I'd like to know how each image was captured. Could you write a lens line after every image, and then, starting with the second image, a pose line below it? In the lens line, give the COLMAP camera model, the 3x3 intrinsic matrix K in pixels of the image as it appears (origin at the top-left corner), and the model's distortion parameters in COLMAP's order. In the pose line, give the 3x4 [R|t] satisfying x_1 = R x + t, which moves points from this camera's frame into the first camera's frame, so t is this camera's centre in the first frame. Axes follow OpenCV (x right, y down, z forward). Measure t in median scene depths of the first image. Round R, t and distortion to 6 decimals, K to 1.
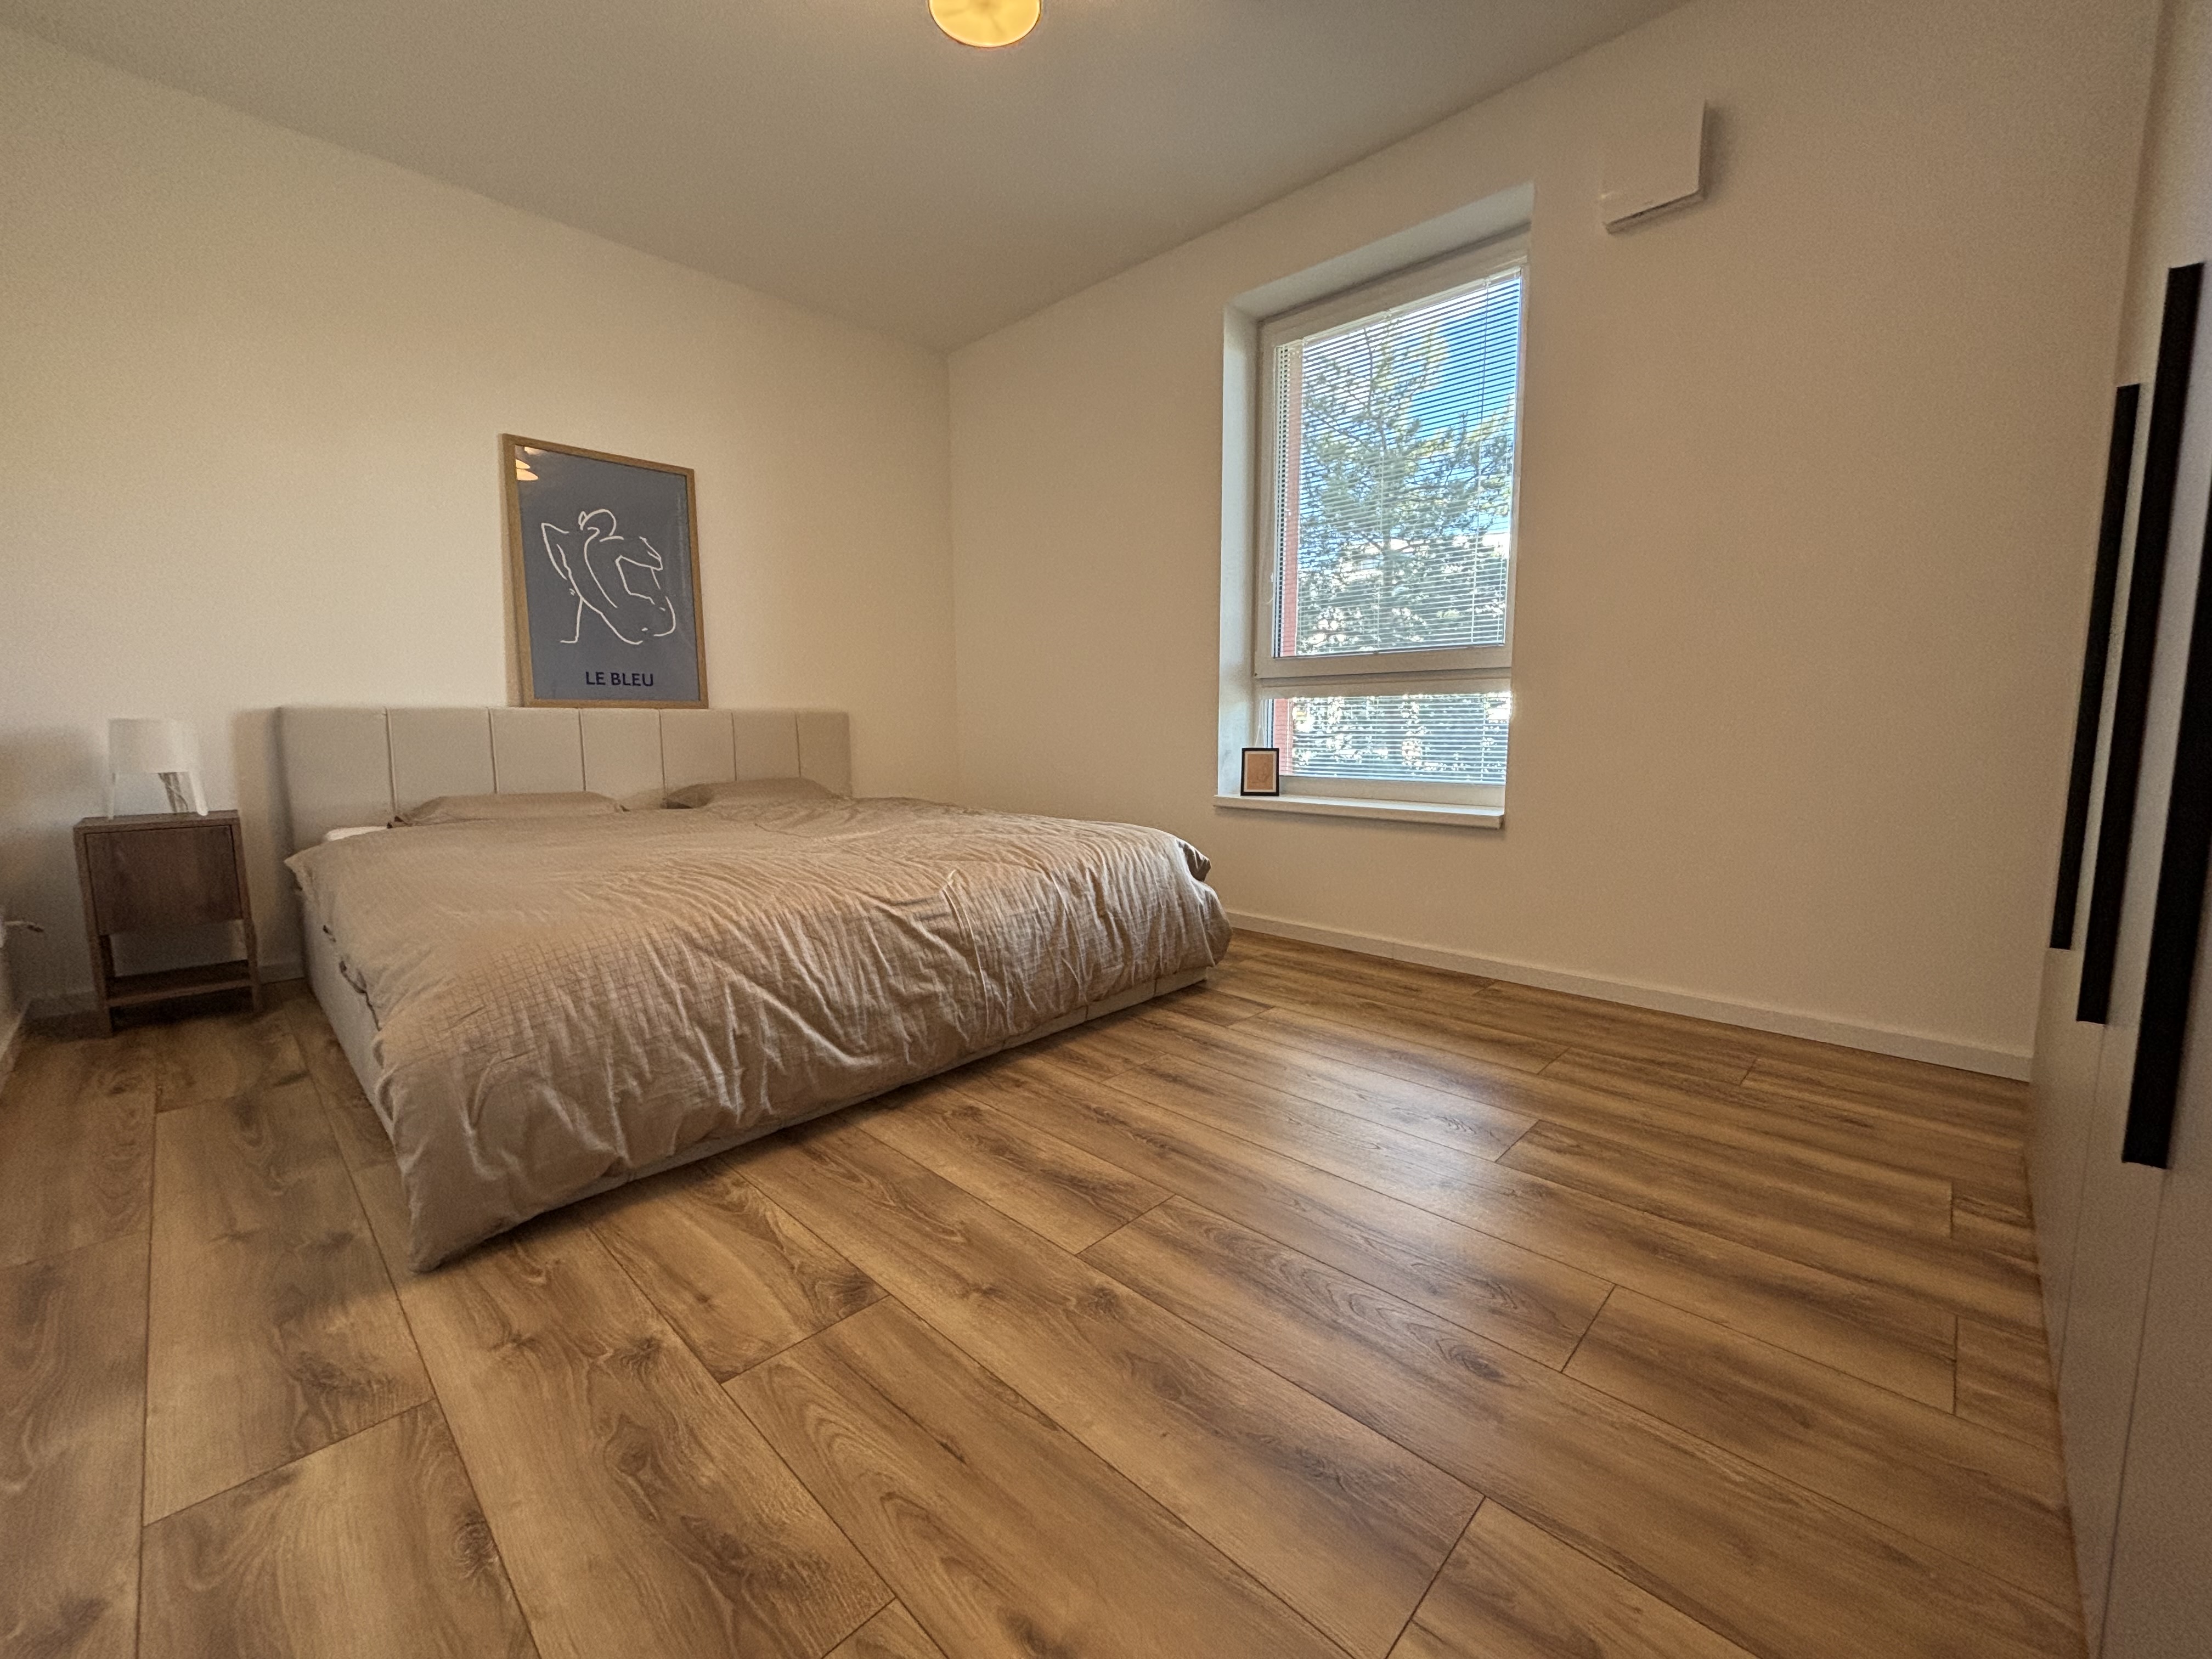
lens RADIAL K [[898.9, 0, 1103.0], [0, 898.9, 820.8], [0, 0, 1]] dist [-0.000191, 0.000450]
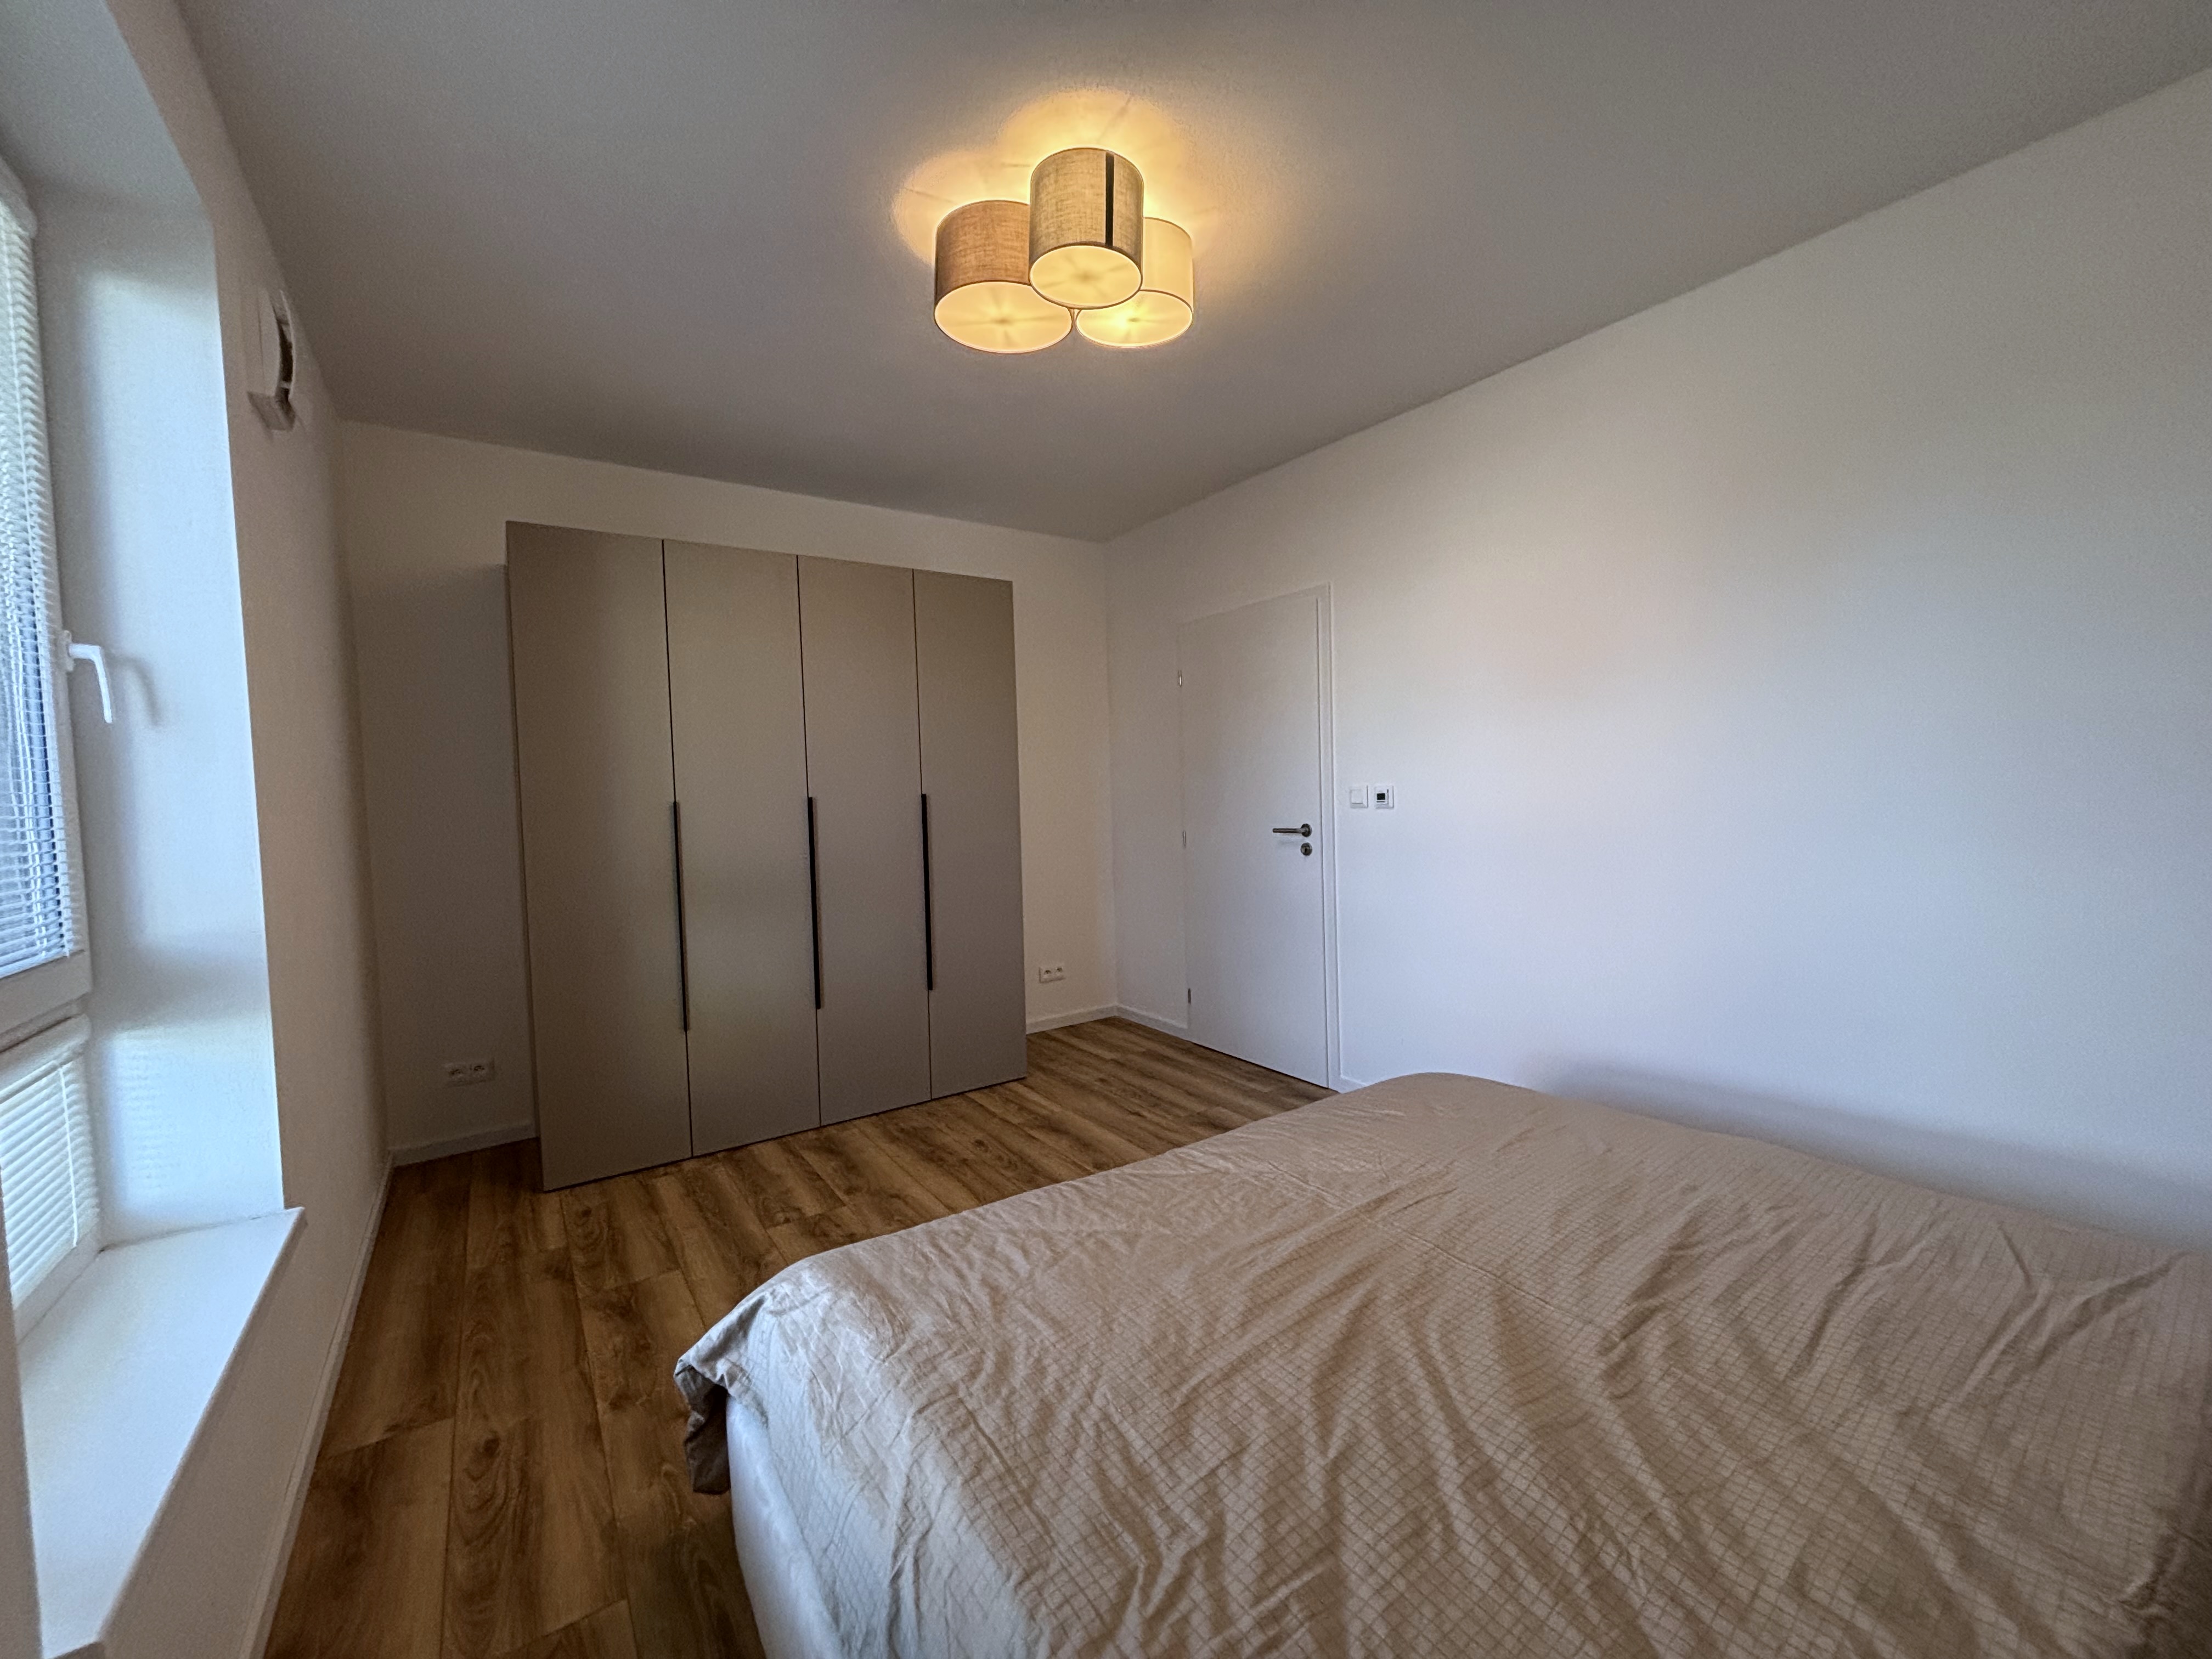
lens RADIAL K [[898.9, 0, 1108.1], [0, 898.9, 831.2], [0, 0, 1]] dist [-0.000191, 0.000450]
pose [[-0.979236, 0.024646, 0.201220, -0.434488], [0.057994, 0.985157, 0.161563, -0.599033], [-0.194251, 0.169878, -0.966130, 2.605574]]
